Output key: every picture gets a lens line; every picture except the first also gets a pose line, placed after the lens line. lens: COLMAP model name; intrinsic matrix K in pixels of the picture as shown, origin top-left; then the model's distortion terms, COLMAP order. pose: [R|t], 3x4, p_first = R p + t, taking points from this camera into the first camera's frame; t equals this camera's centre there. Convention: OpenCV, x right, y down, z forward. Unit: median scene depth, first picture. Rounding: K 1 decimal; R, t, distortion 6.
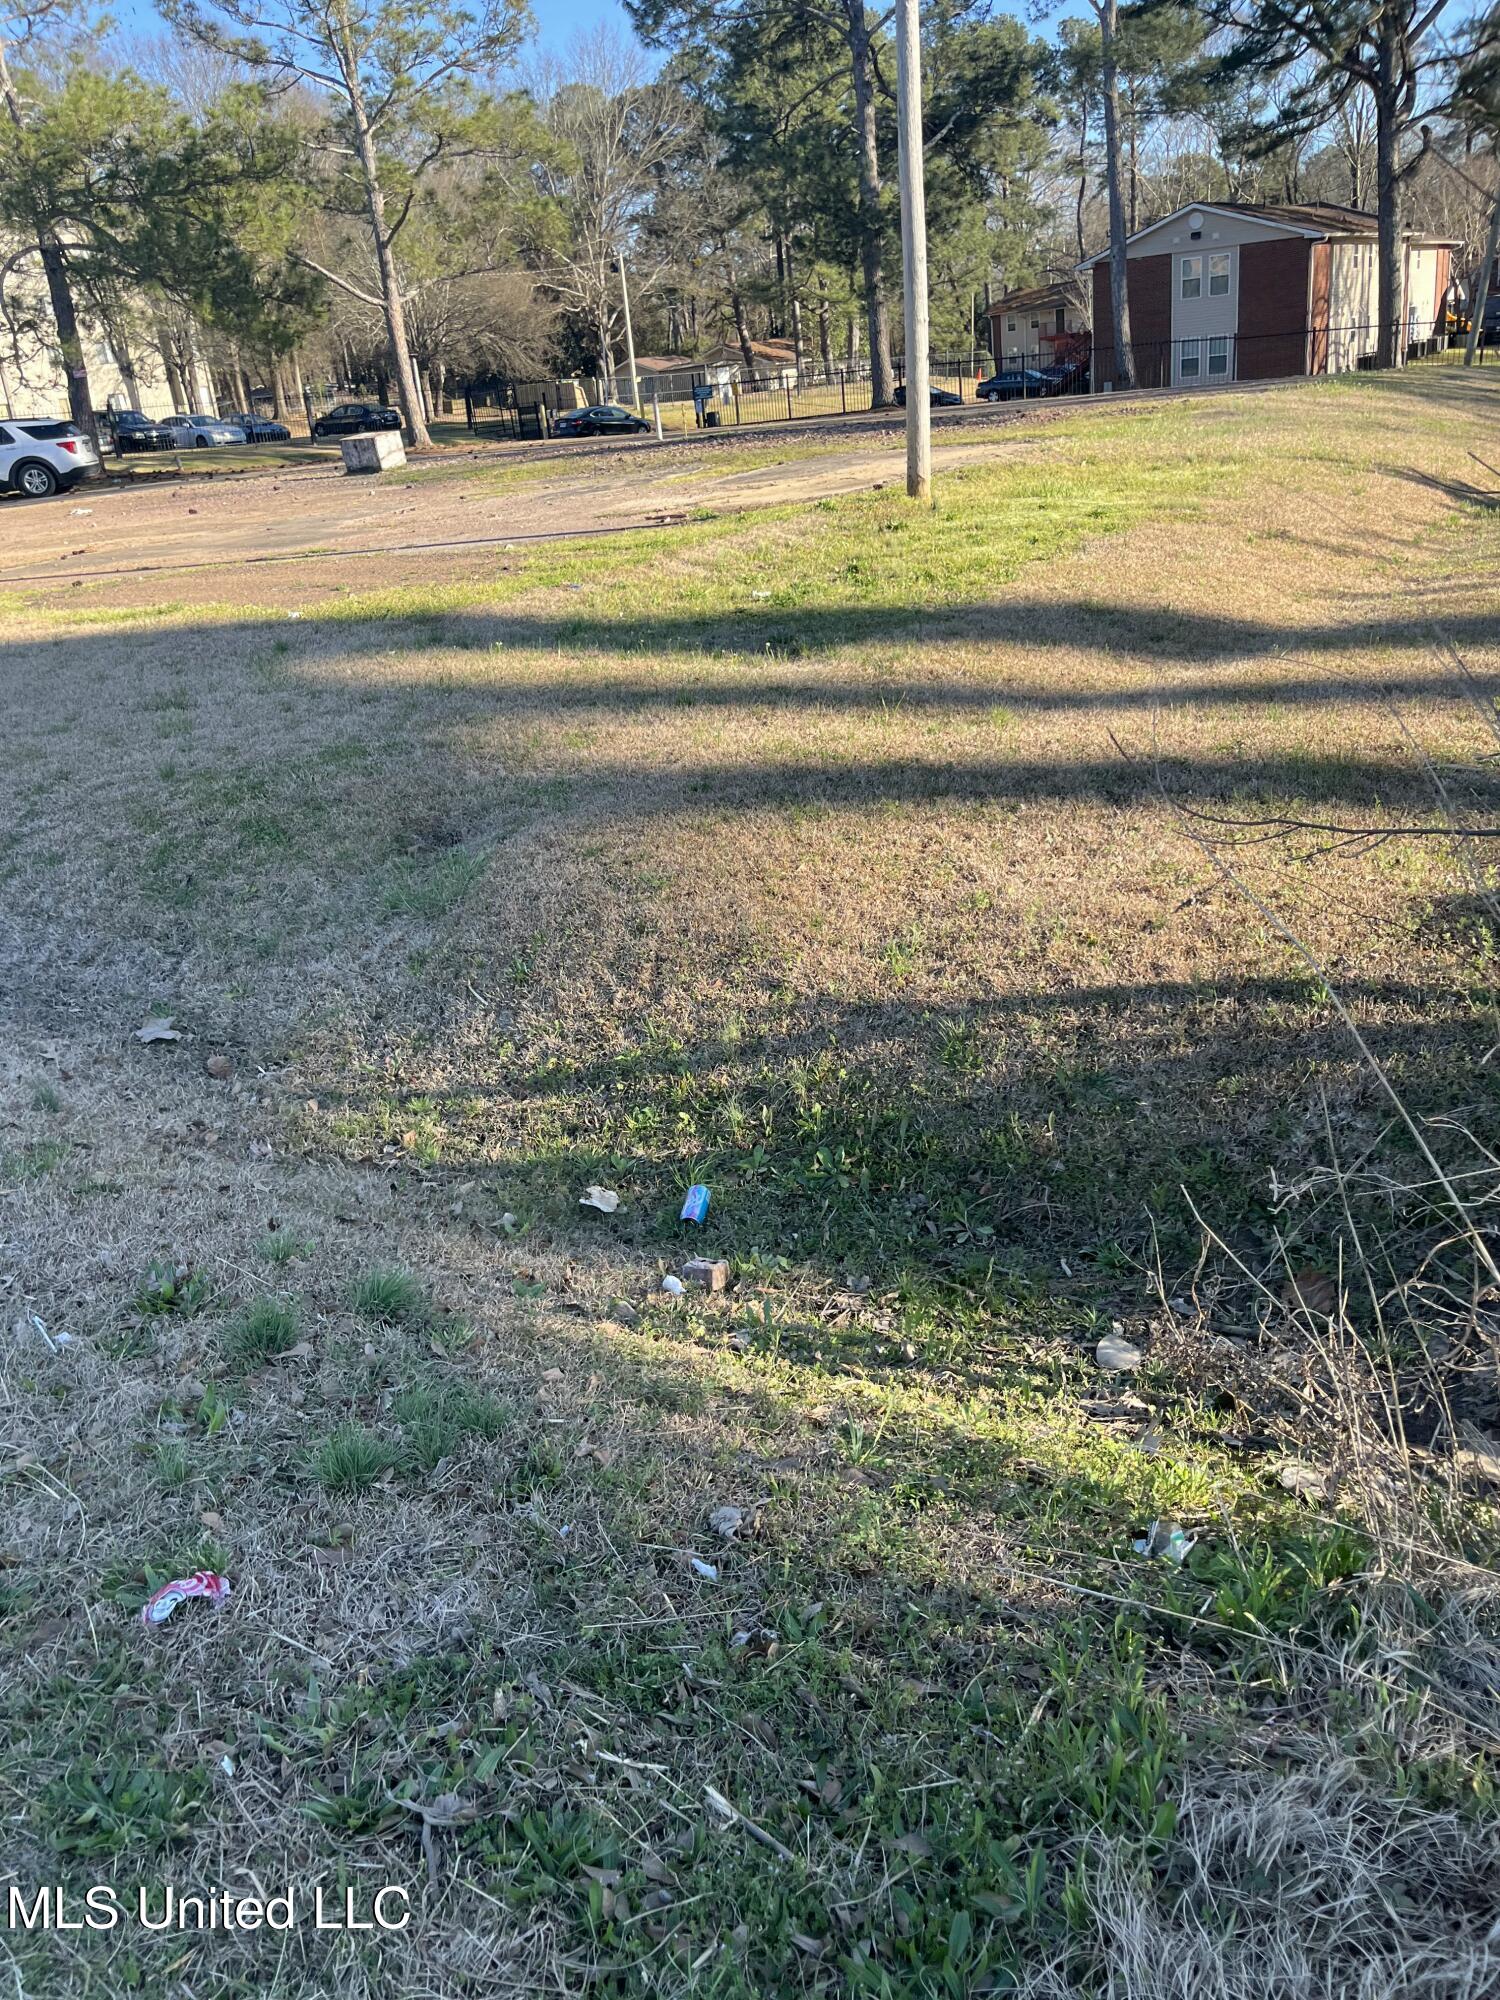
lens RADIAL K [[1511.7, 0, 738.2], [0, 1511.7, 991.0], [0, 0, 1]] dist [0.057265, -0.080441]
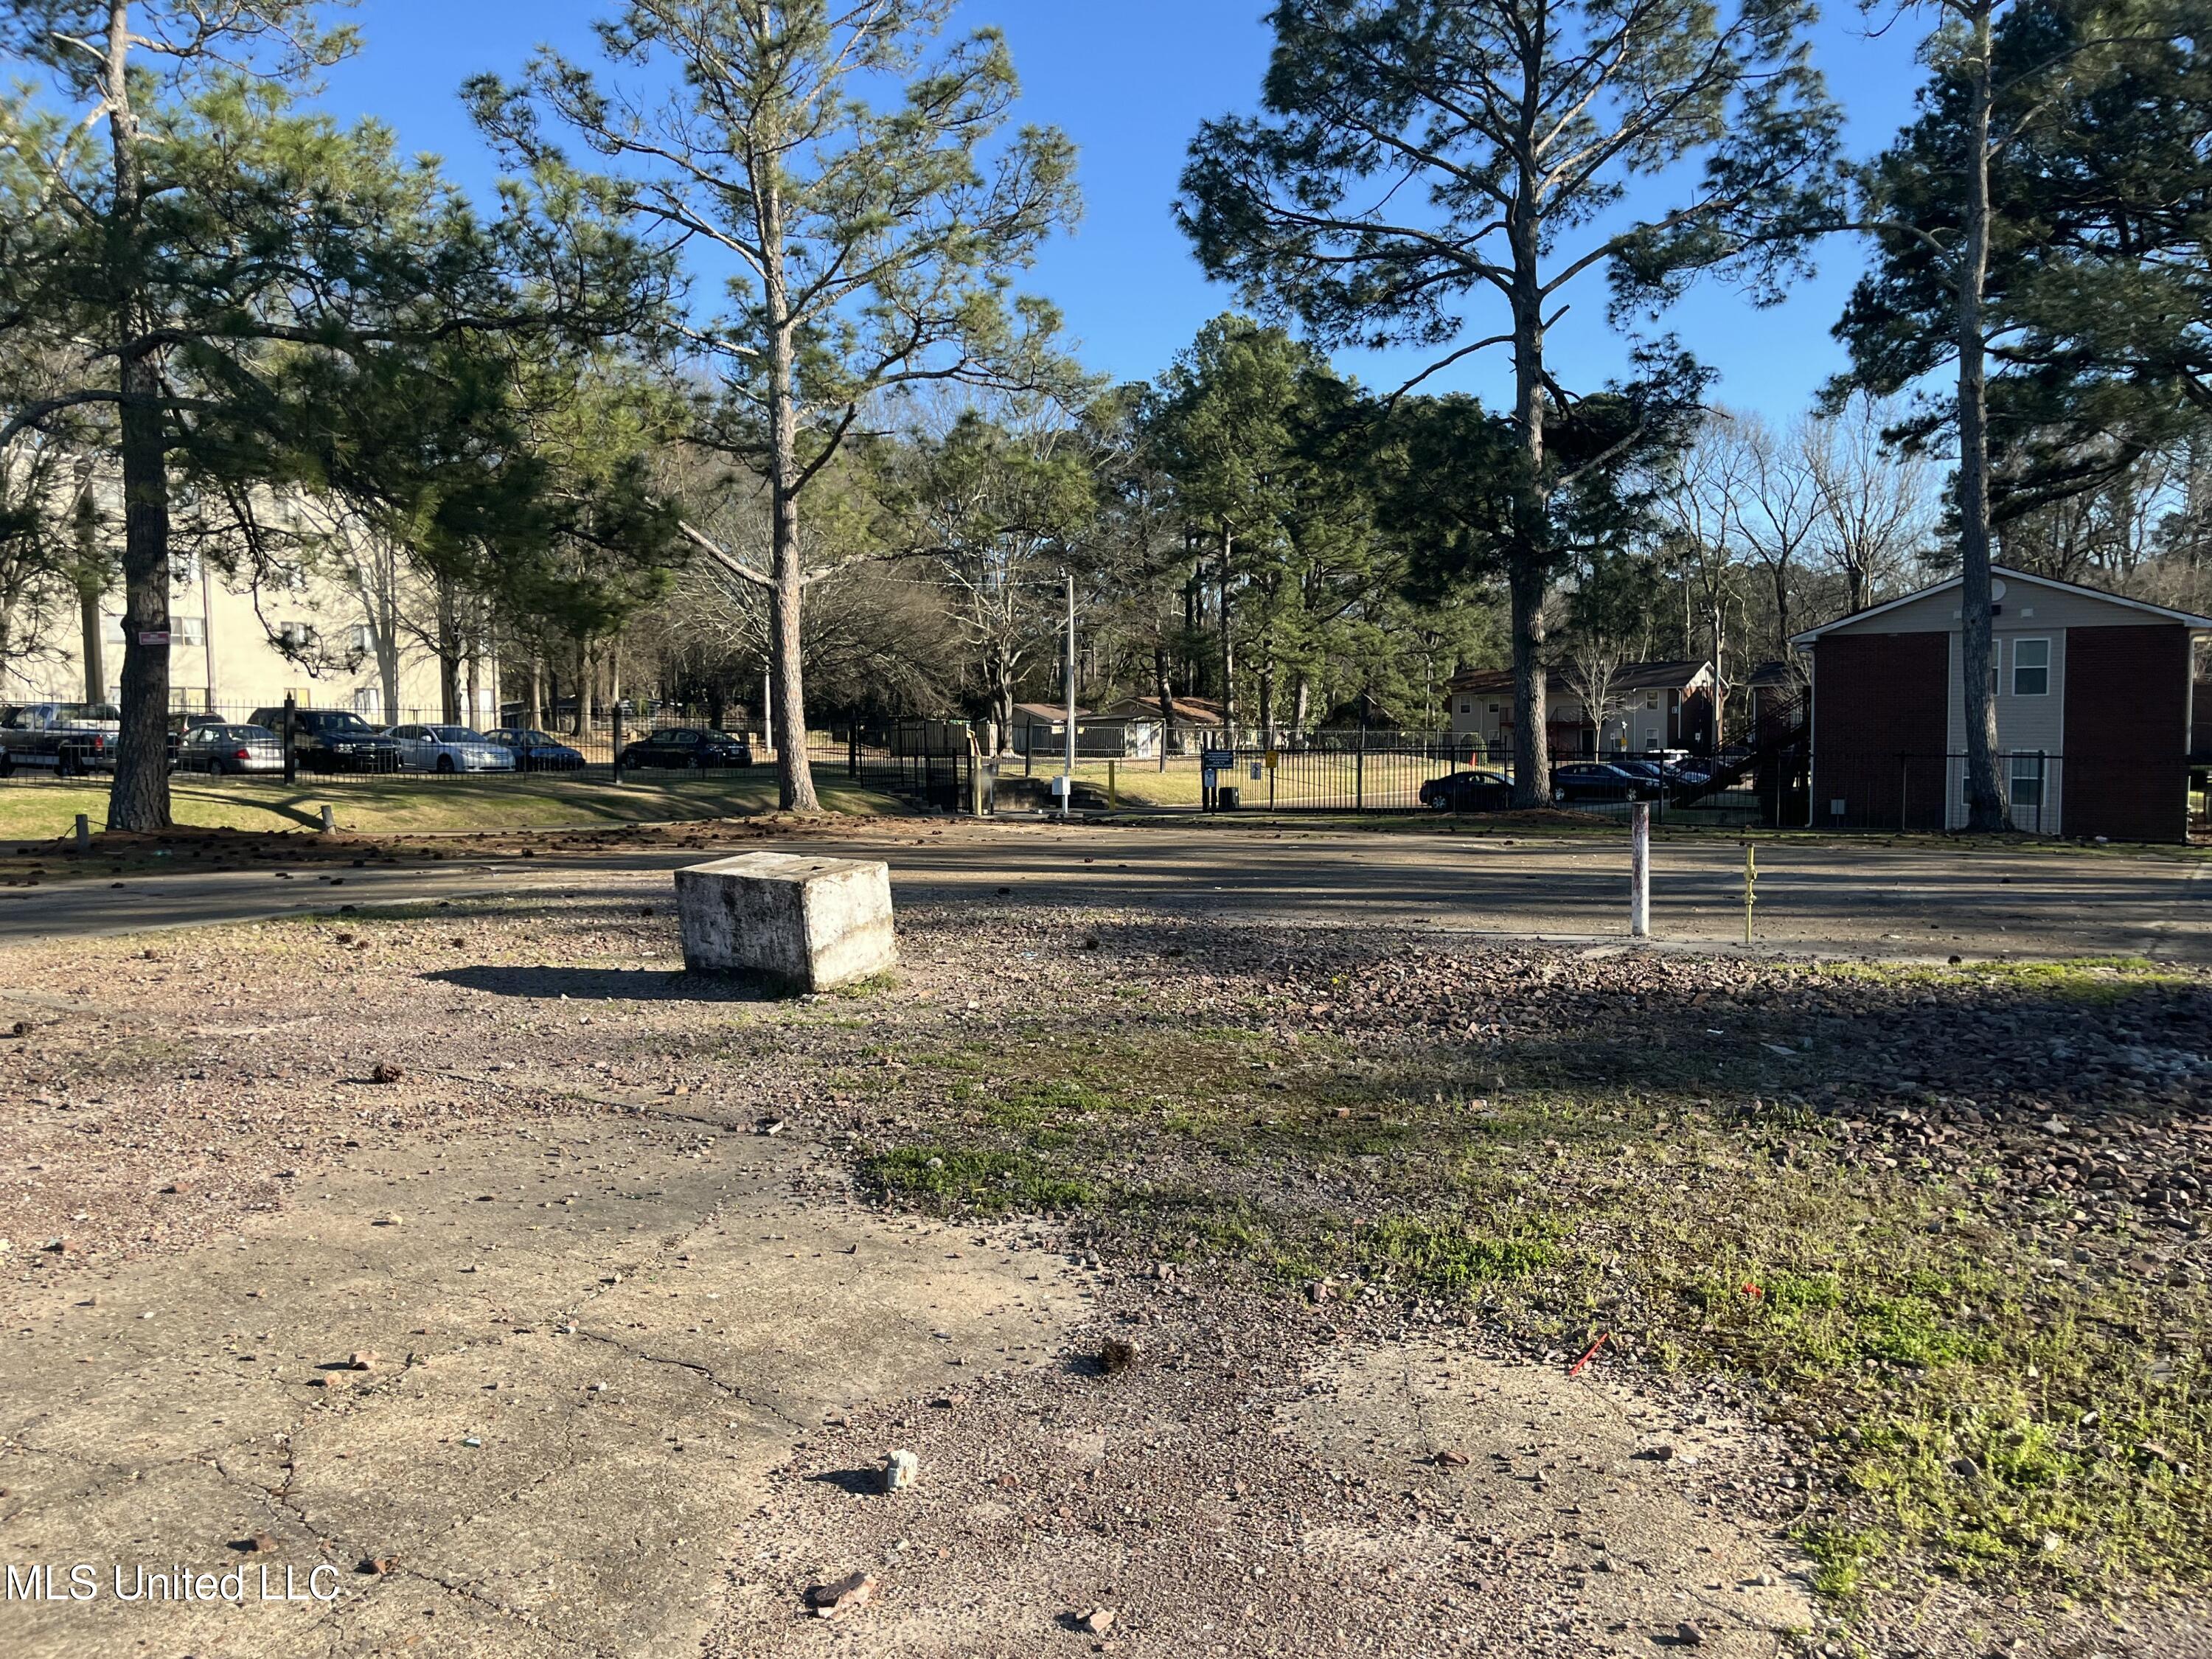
lens RADIAL K [[1671.9, 0, 1091.2], [0, 1671.9, 845.7], [0, 0, 1]] dist [0.057265, -0.080441]
pose [[0.996074, 0.086619, 0.018242, -0.111428], [-0.076725, 0.947598, -0.310114, -0.161290], [-0.044148, 0.307497, 0.950524, 0.405797]]
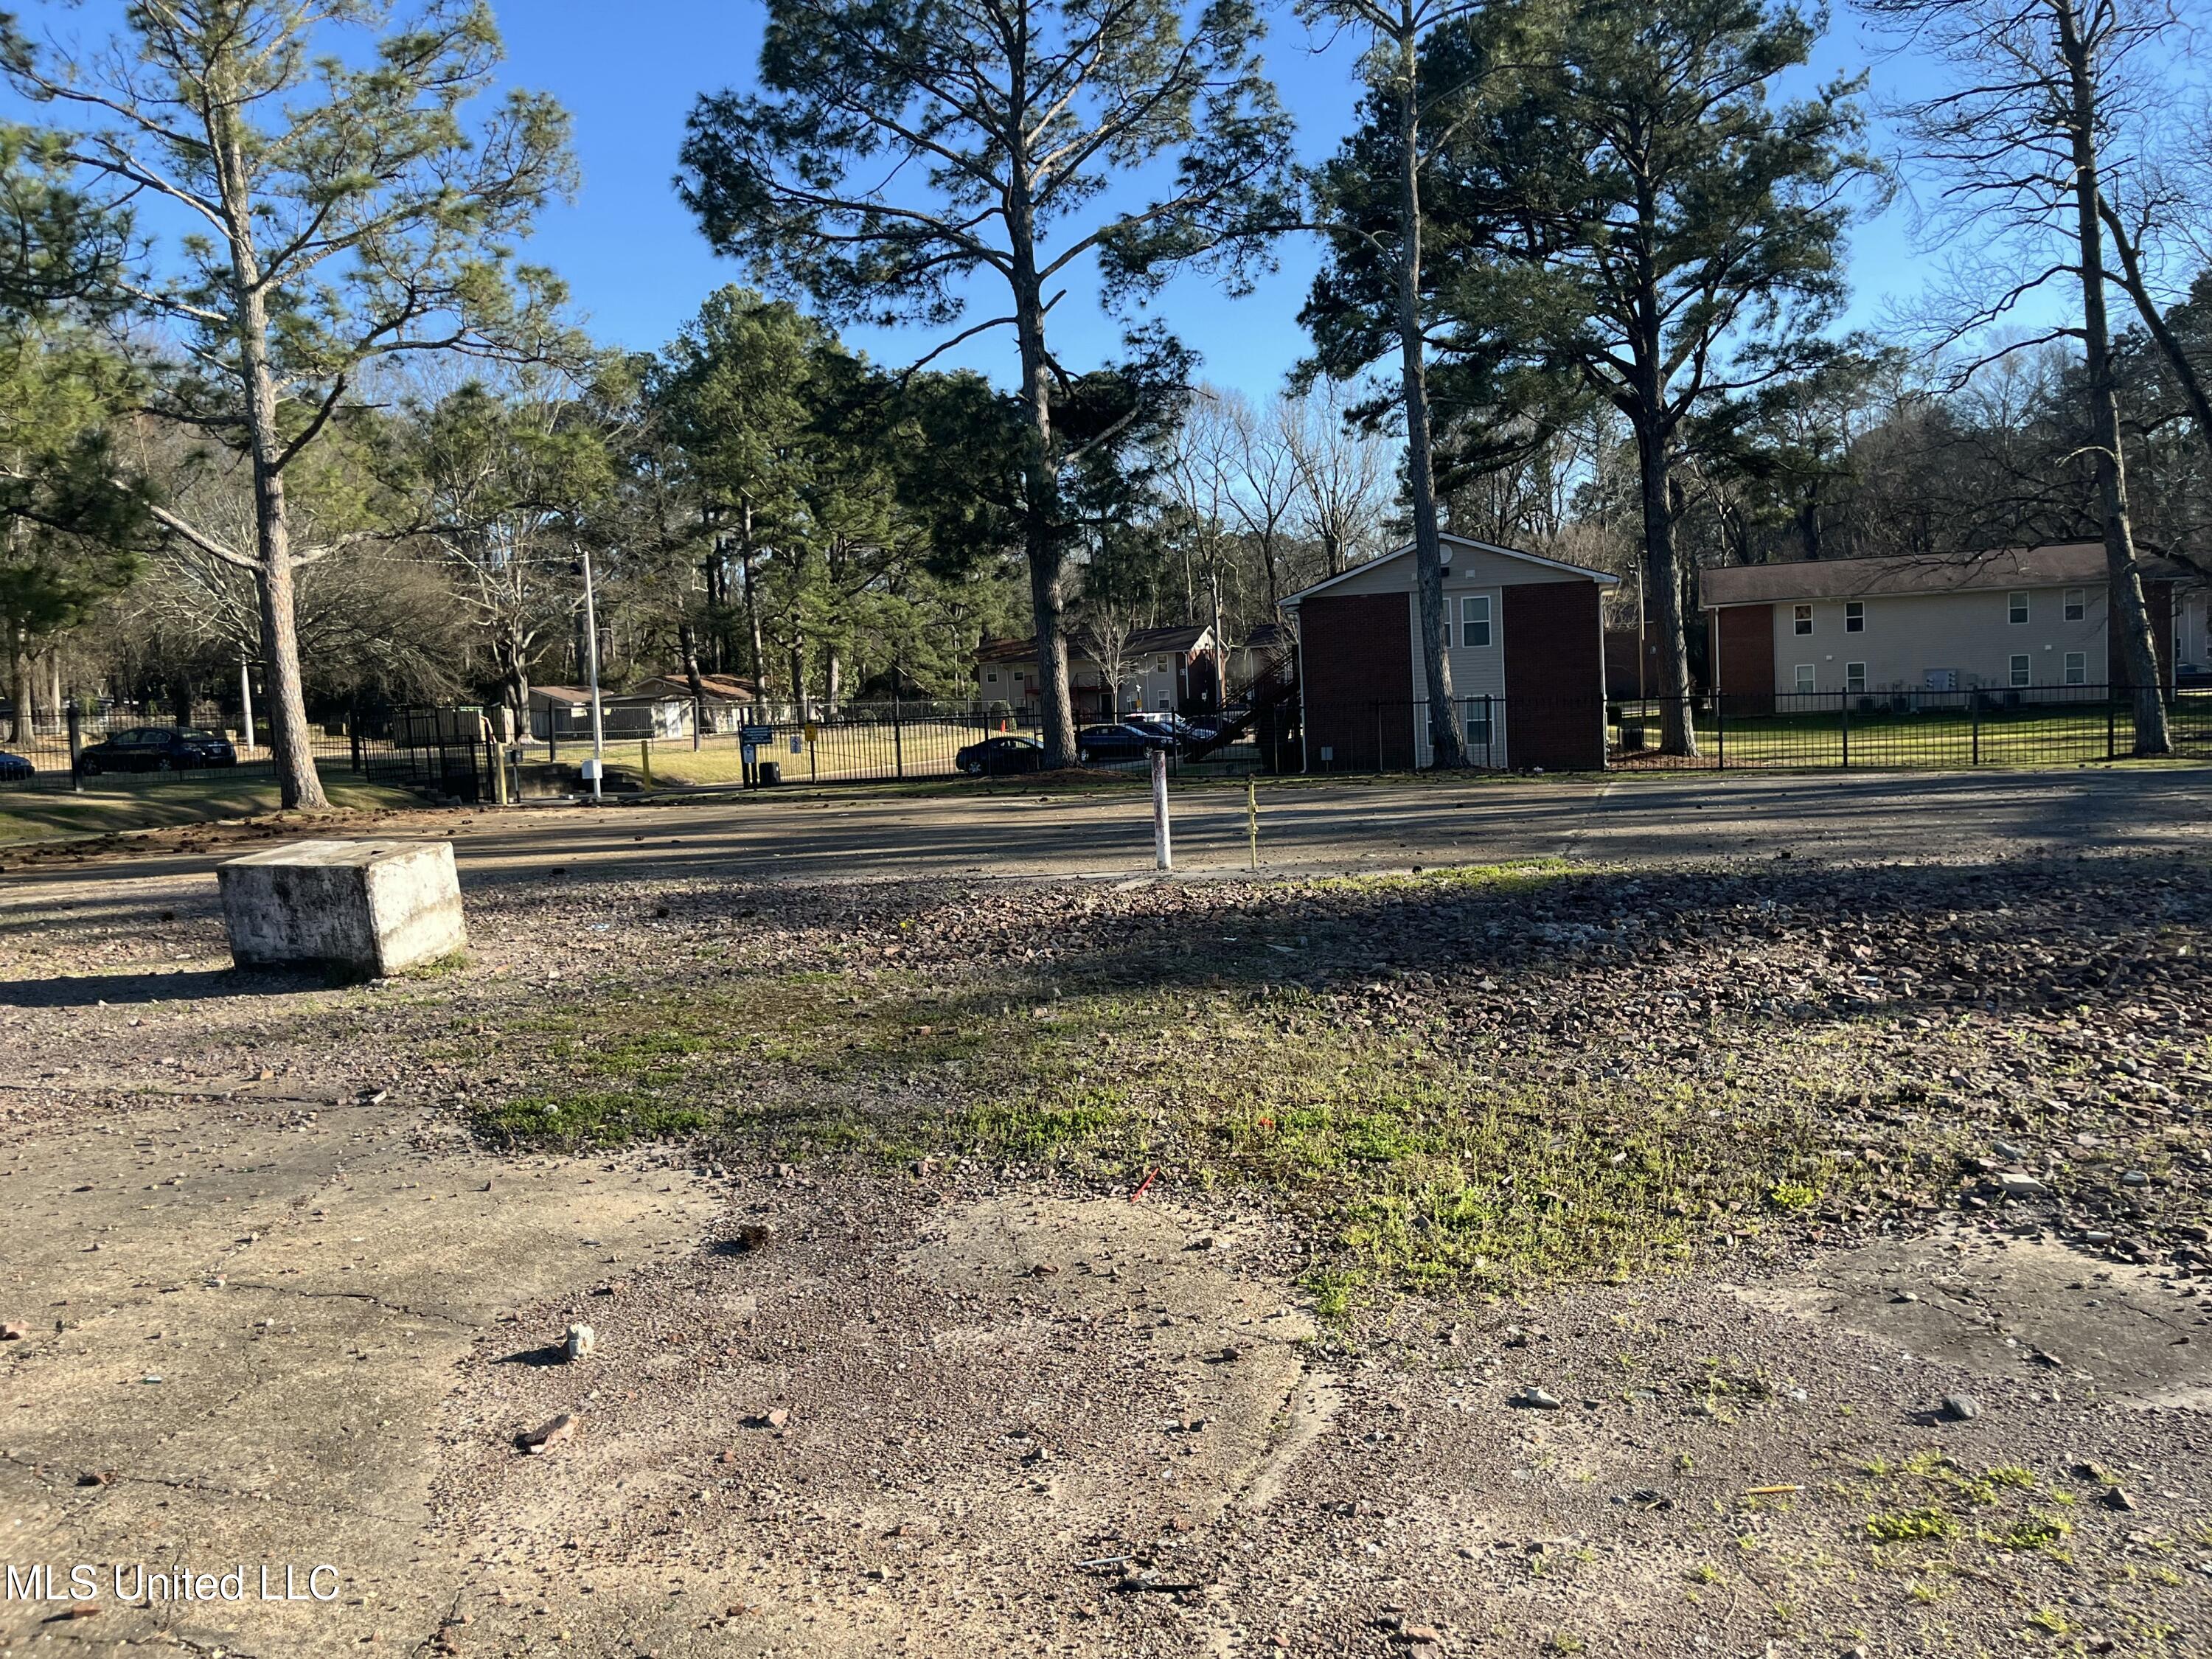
lens RADIAL K [[1668.4, 0, 1079.1], [0, 1668.4, 827.0], [0, 0, 1]] dist [0.067722, -0.089319]
pose [[0.959240, 0.026939, 0.281305, -0.116474], [0.063484, 0.949460, -0.307400, -0.154537], [-0.275369, 0.312729, 0.909050, 0.392888]]
